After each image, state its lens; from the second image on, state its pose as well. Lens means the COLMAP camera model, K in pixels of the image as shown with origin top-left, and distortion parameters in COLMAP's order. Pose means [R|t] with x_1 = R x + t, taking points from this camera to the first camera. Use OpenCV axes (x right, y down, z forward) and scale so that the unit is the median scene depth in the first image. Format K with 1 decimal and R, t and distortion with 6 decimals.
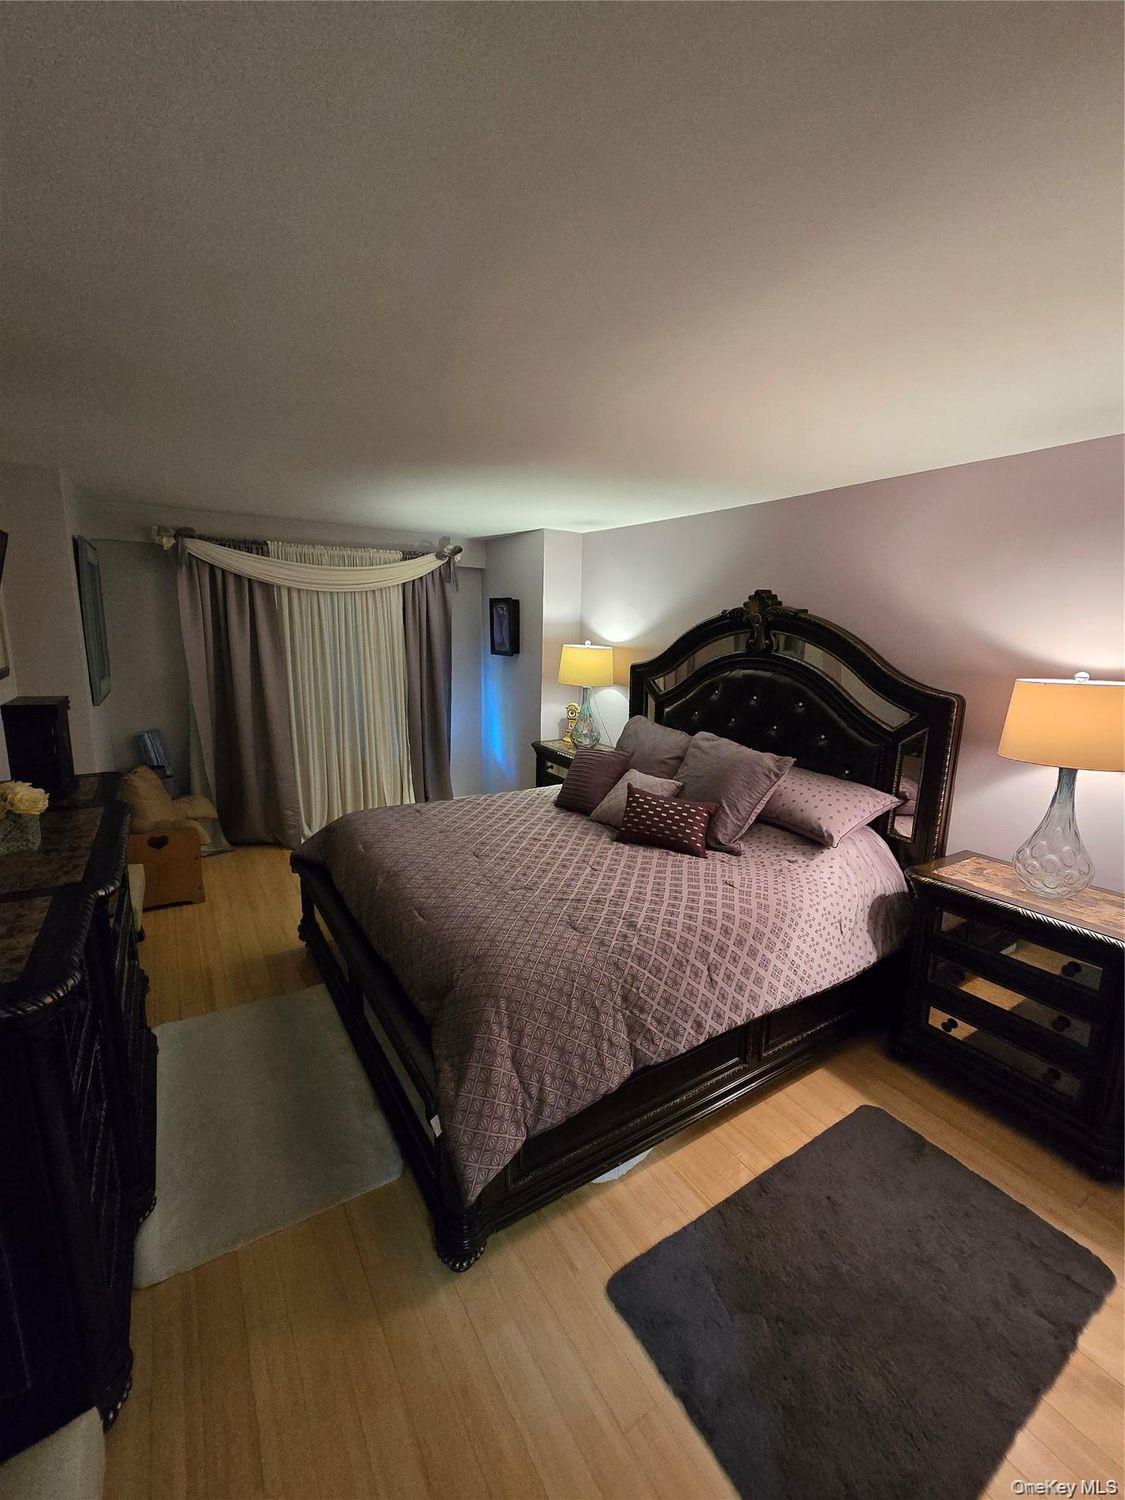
lens RADIAL K [[613.5, 0, 562.5], [0, 613.5, 750.0], [0, 0, 1]] dist [-0.007209, 0.000338]
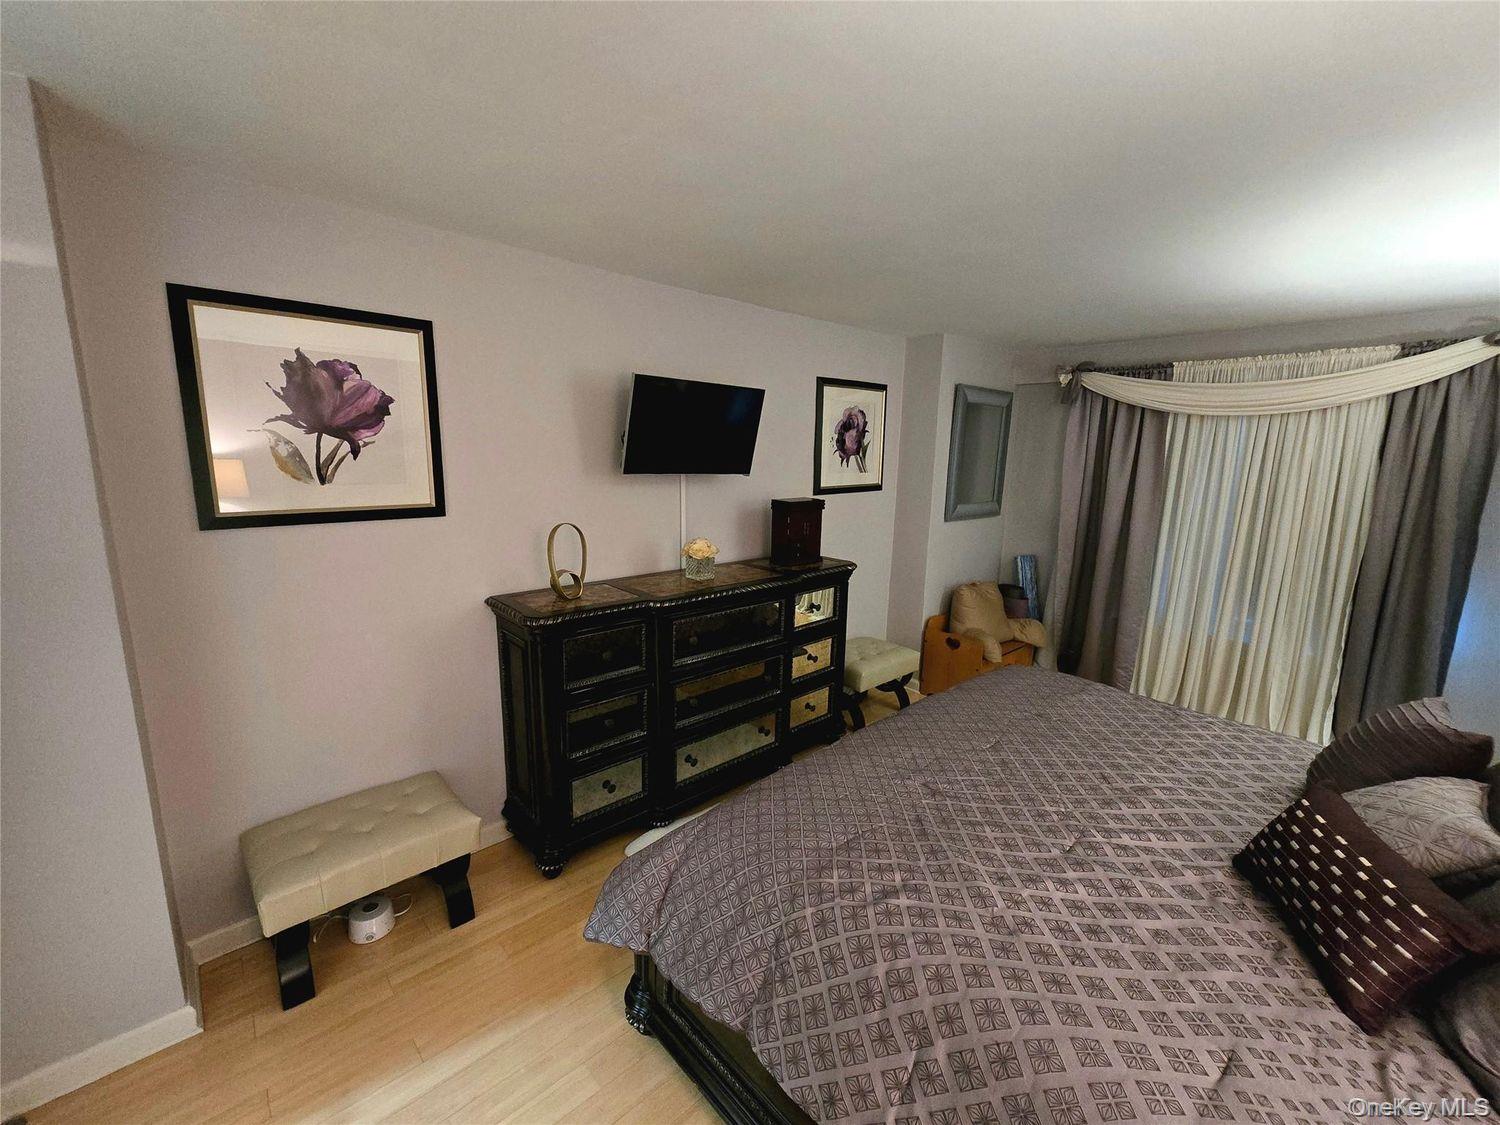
lens RADIAL K [[613.5, 0, 750.0], [0, 613.5, 562.5], [0, 0, 1]] dist [-0.007209, 0.000338]
pose [[0.181918, 0.155843, -0.970885, 0.296667], [-0.210826, 0.970582, 0.116291, -0.042395], [0.960447, 0.183533, 0.209422, 0.303500]]
